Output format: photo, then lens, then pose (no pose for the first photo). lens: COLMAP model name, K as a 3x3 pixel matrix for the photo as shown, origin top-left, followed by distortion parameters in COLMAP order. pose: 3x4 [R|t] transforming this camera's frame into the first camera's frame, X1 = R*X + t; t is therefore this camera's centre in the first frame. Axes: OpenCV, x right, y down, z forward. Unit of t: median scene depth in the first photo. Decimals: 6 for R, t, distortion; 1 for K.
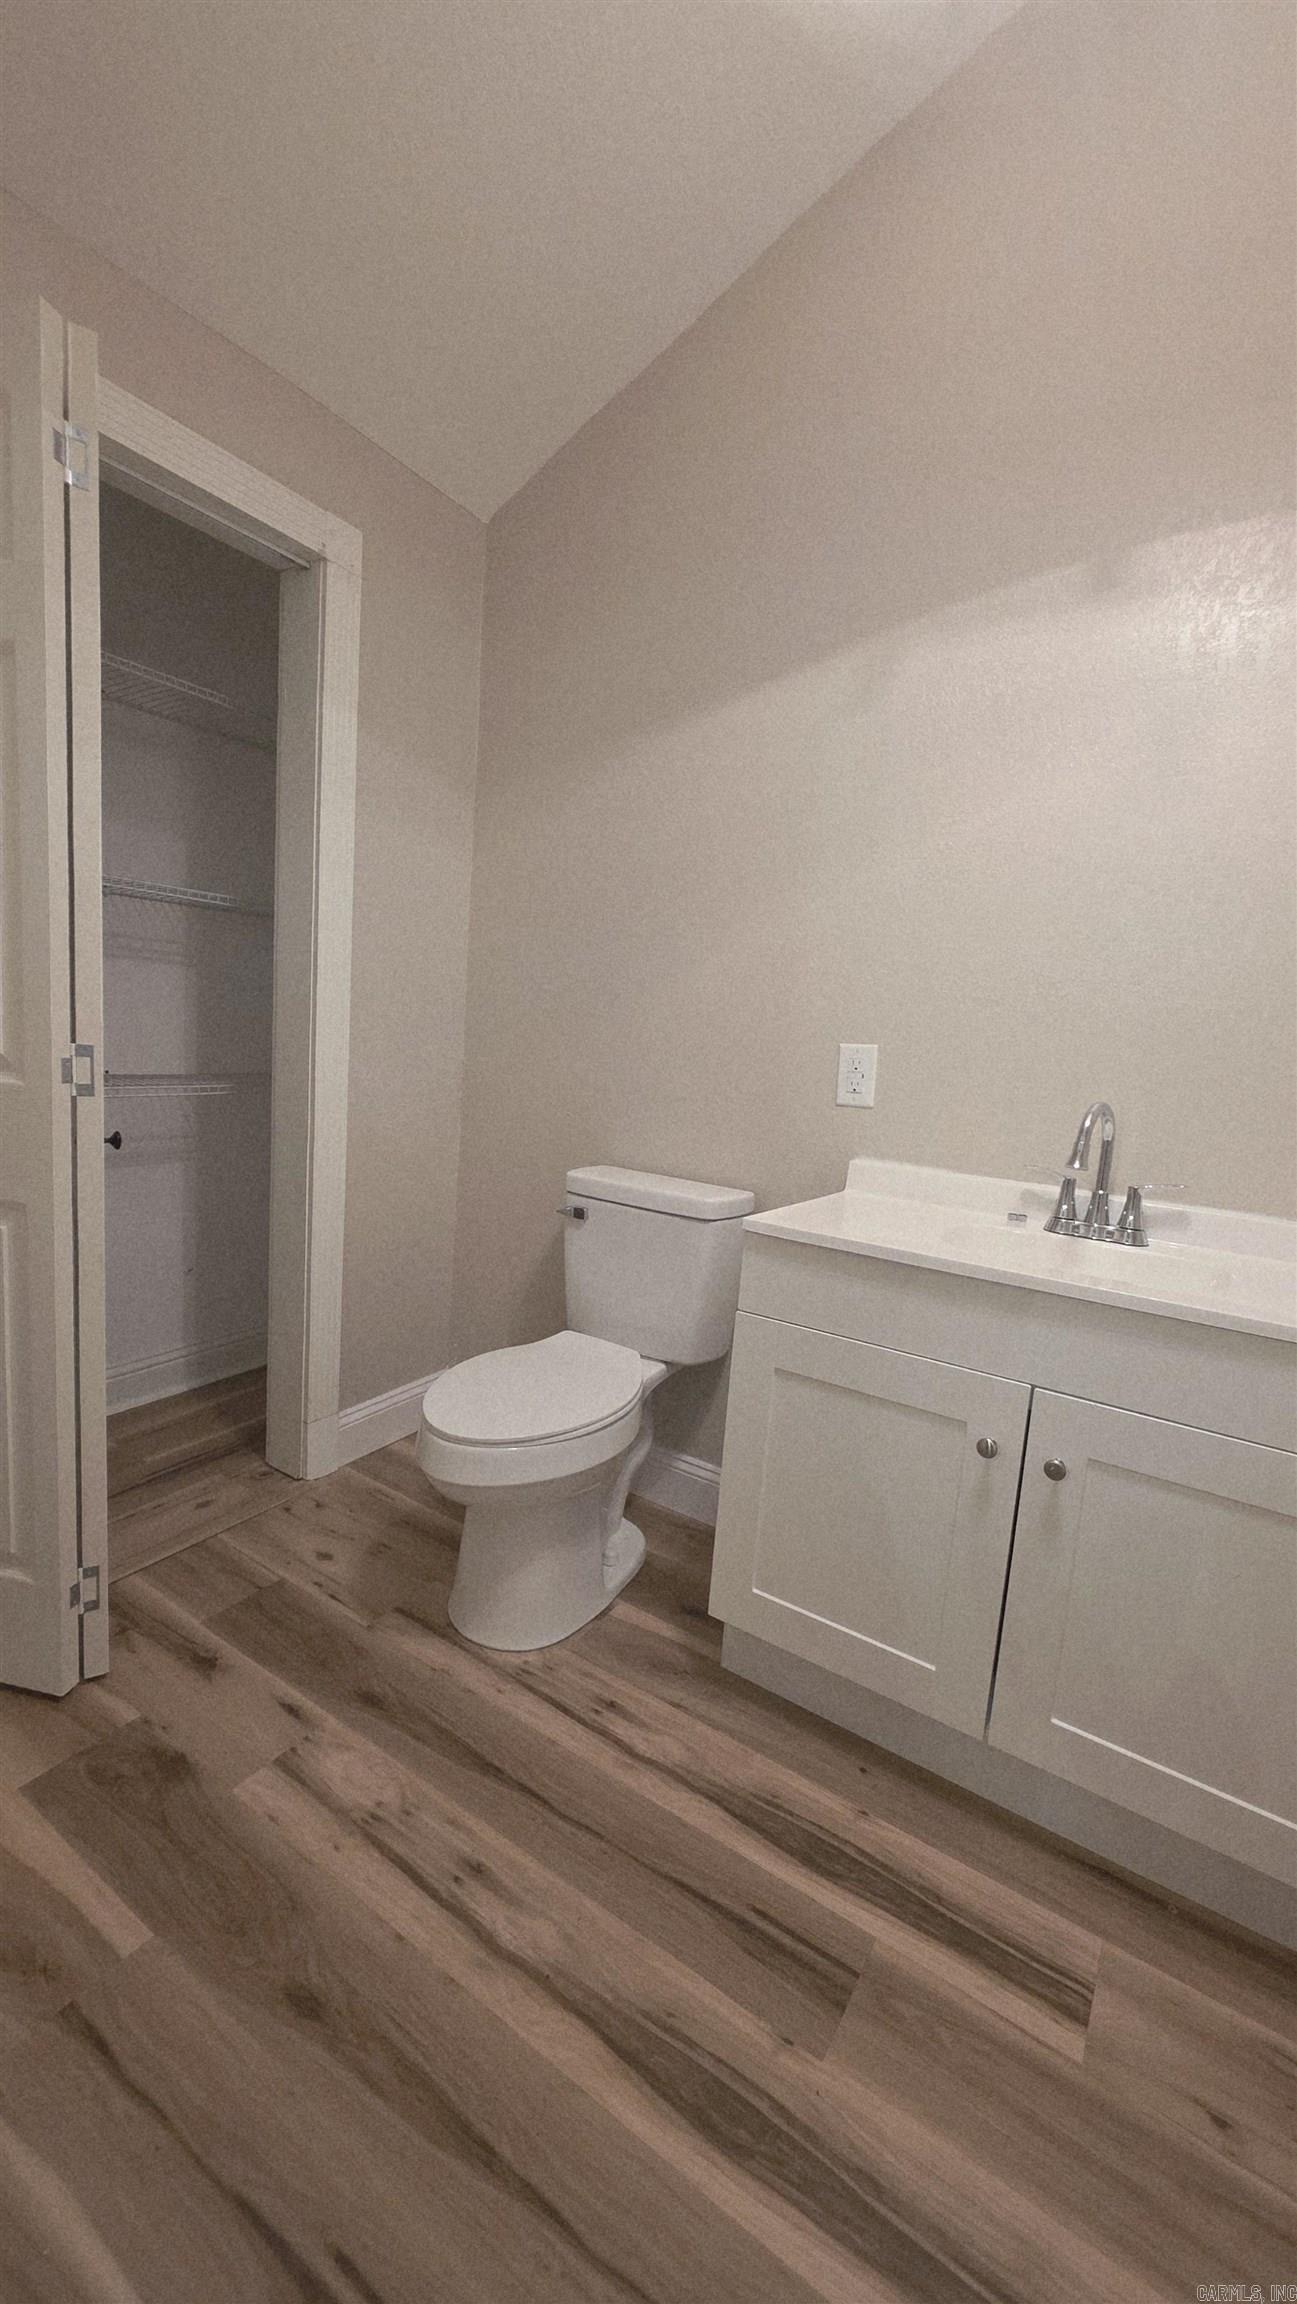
lens RADIAL K [[910.1, 0, 646.4], [0, 910.1, 1149.6], [0, 0, 1]] dist [0.000185, 0.000062]
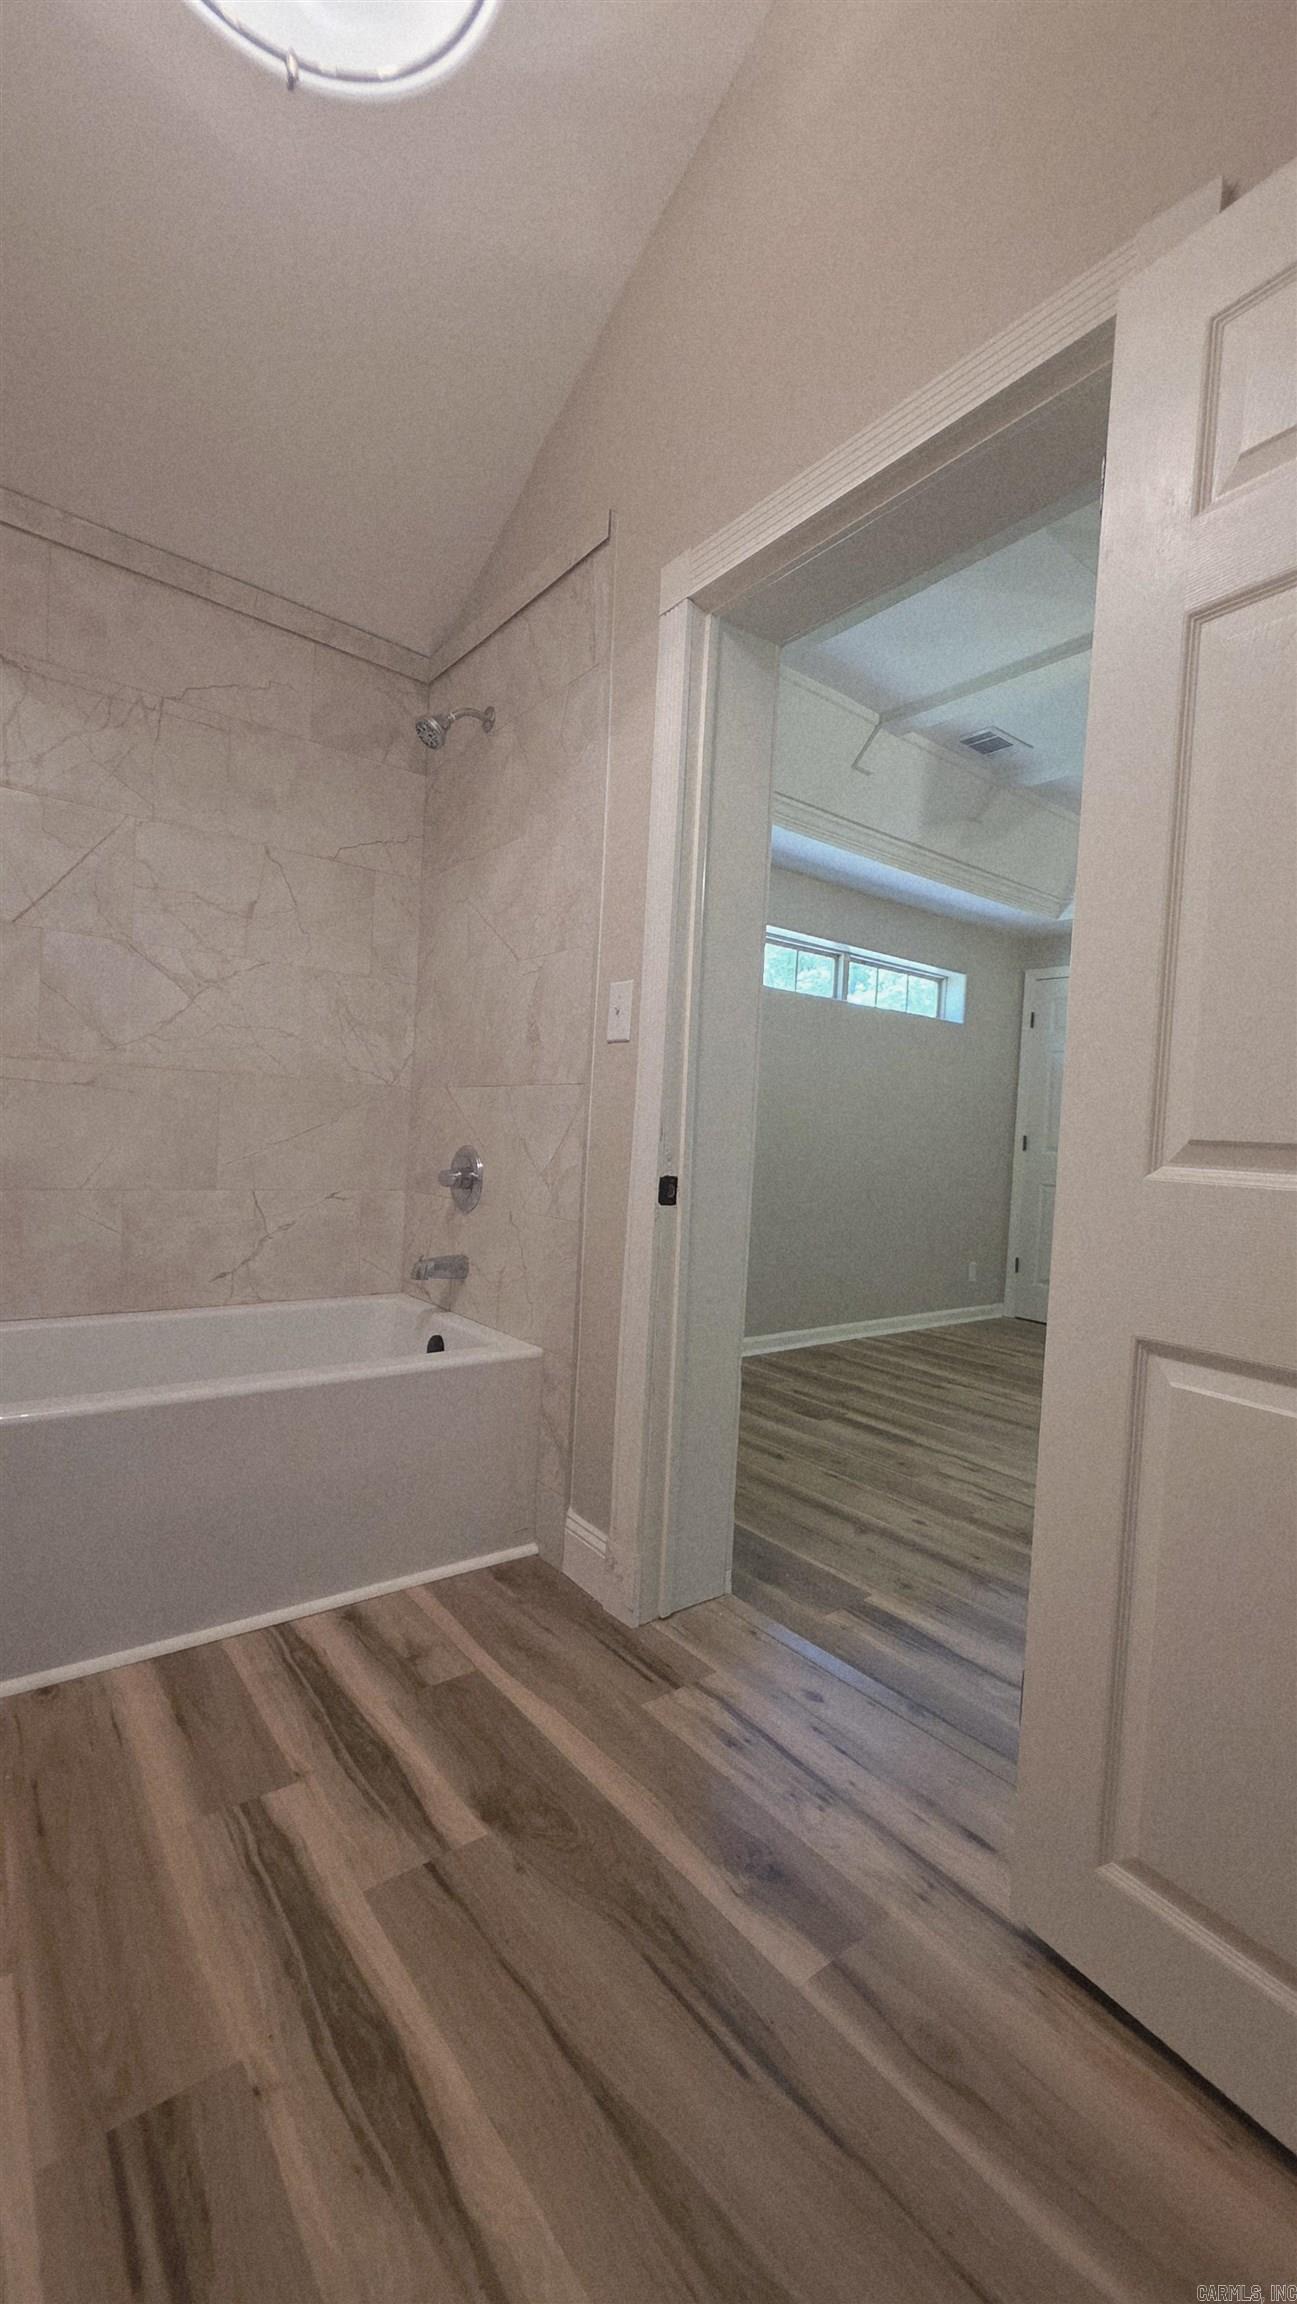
lens RADIAL K [[910.1, 0, 648.8], [0, 910.1, 1154.8], [0, 0, 1]] dist [0.000185, 0.000062]
pose [[-0.940271, -0.122554, 0.317603, -0.375626], [-0.067171, 0.981401, 0.179835, -0.073107], [-0.333735, 0.147760, -0.931014, 1.619976]]
